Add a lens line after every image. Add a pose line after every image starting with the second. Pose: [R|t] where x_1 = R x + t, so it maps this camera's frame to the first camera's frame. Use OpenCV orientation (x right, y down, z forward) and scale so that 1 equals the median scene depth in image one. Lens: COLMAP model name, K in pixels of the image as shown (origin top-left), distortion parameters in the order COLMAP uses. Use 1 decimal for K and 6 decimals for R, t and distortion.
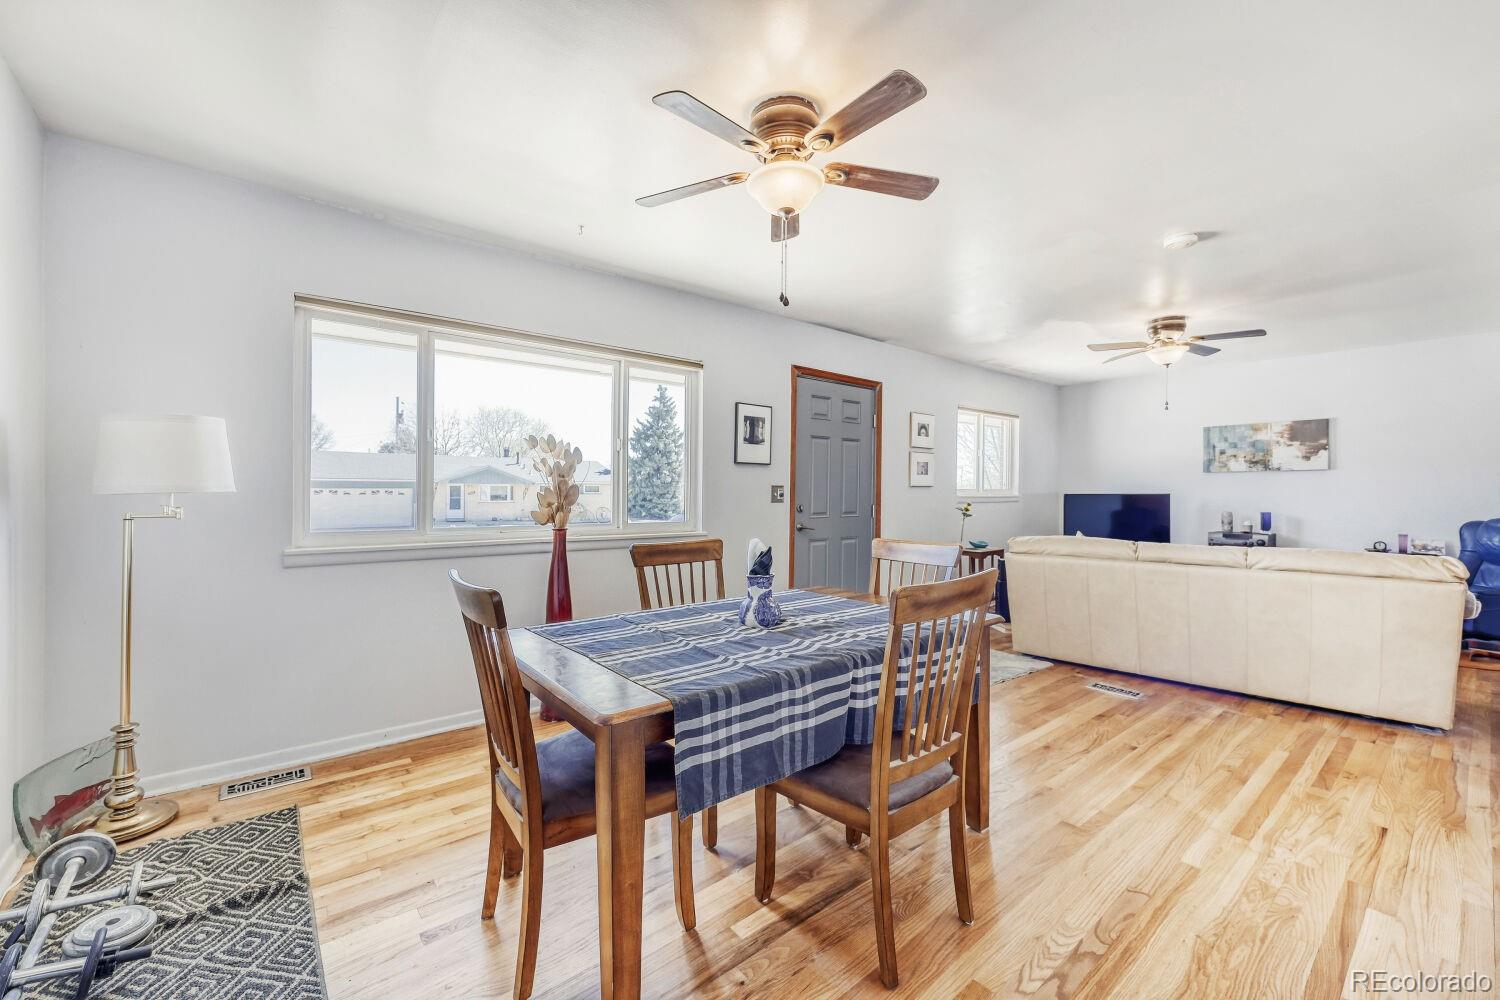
lens RADIAL K [[698.3, 0, 780.8], [0, 698.3, 488.6], [0, 0, 1]] dist [0.120127, 0.000085]
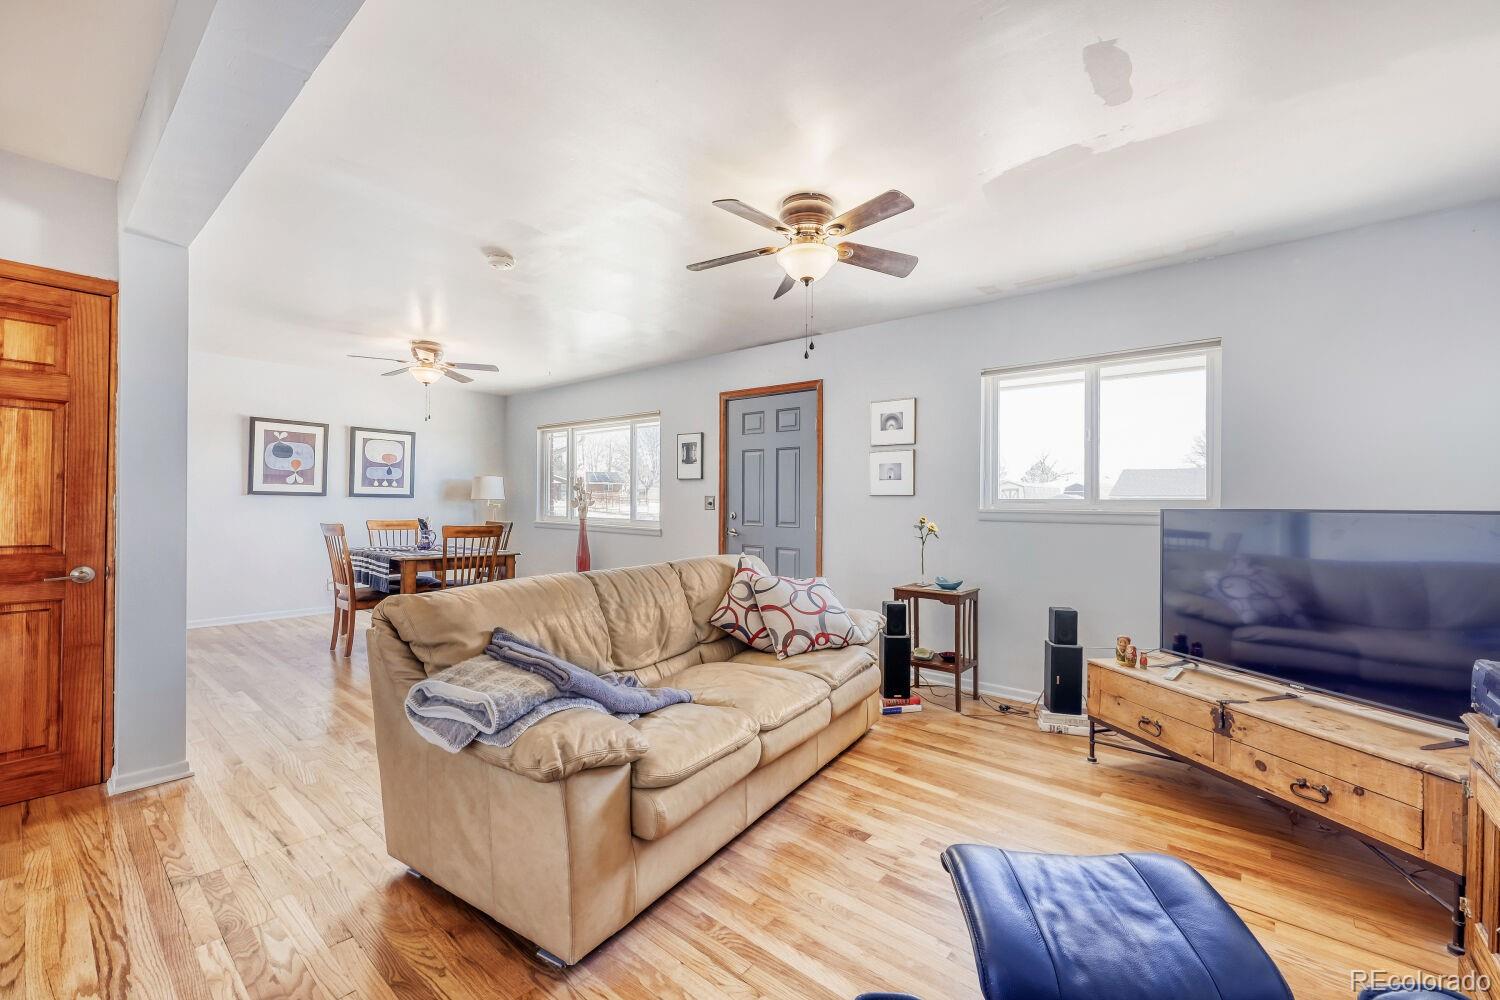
lens RADIAL K [[620.6, 0, 750.0], [0, 620.6, 500.0], [0, 0, 1]] dist [0.000508, 0.000219]
pose [[0.078294, -0.003899, -0.996923, 0.797775], [-0.005799, 0.999974, -0.004366, 0.005705], [0.996913, 0.006123, 0.078269, 0.728794]]
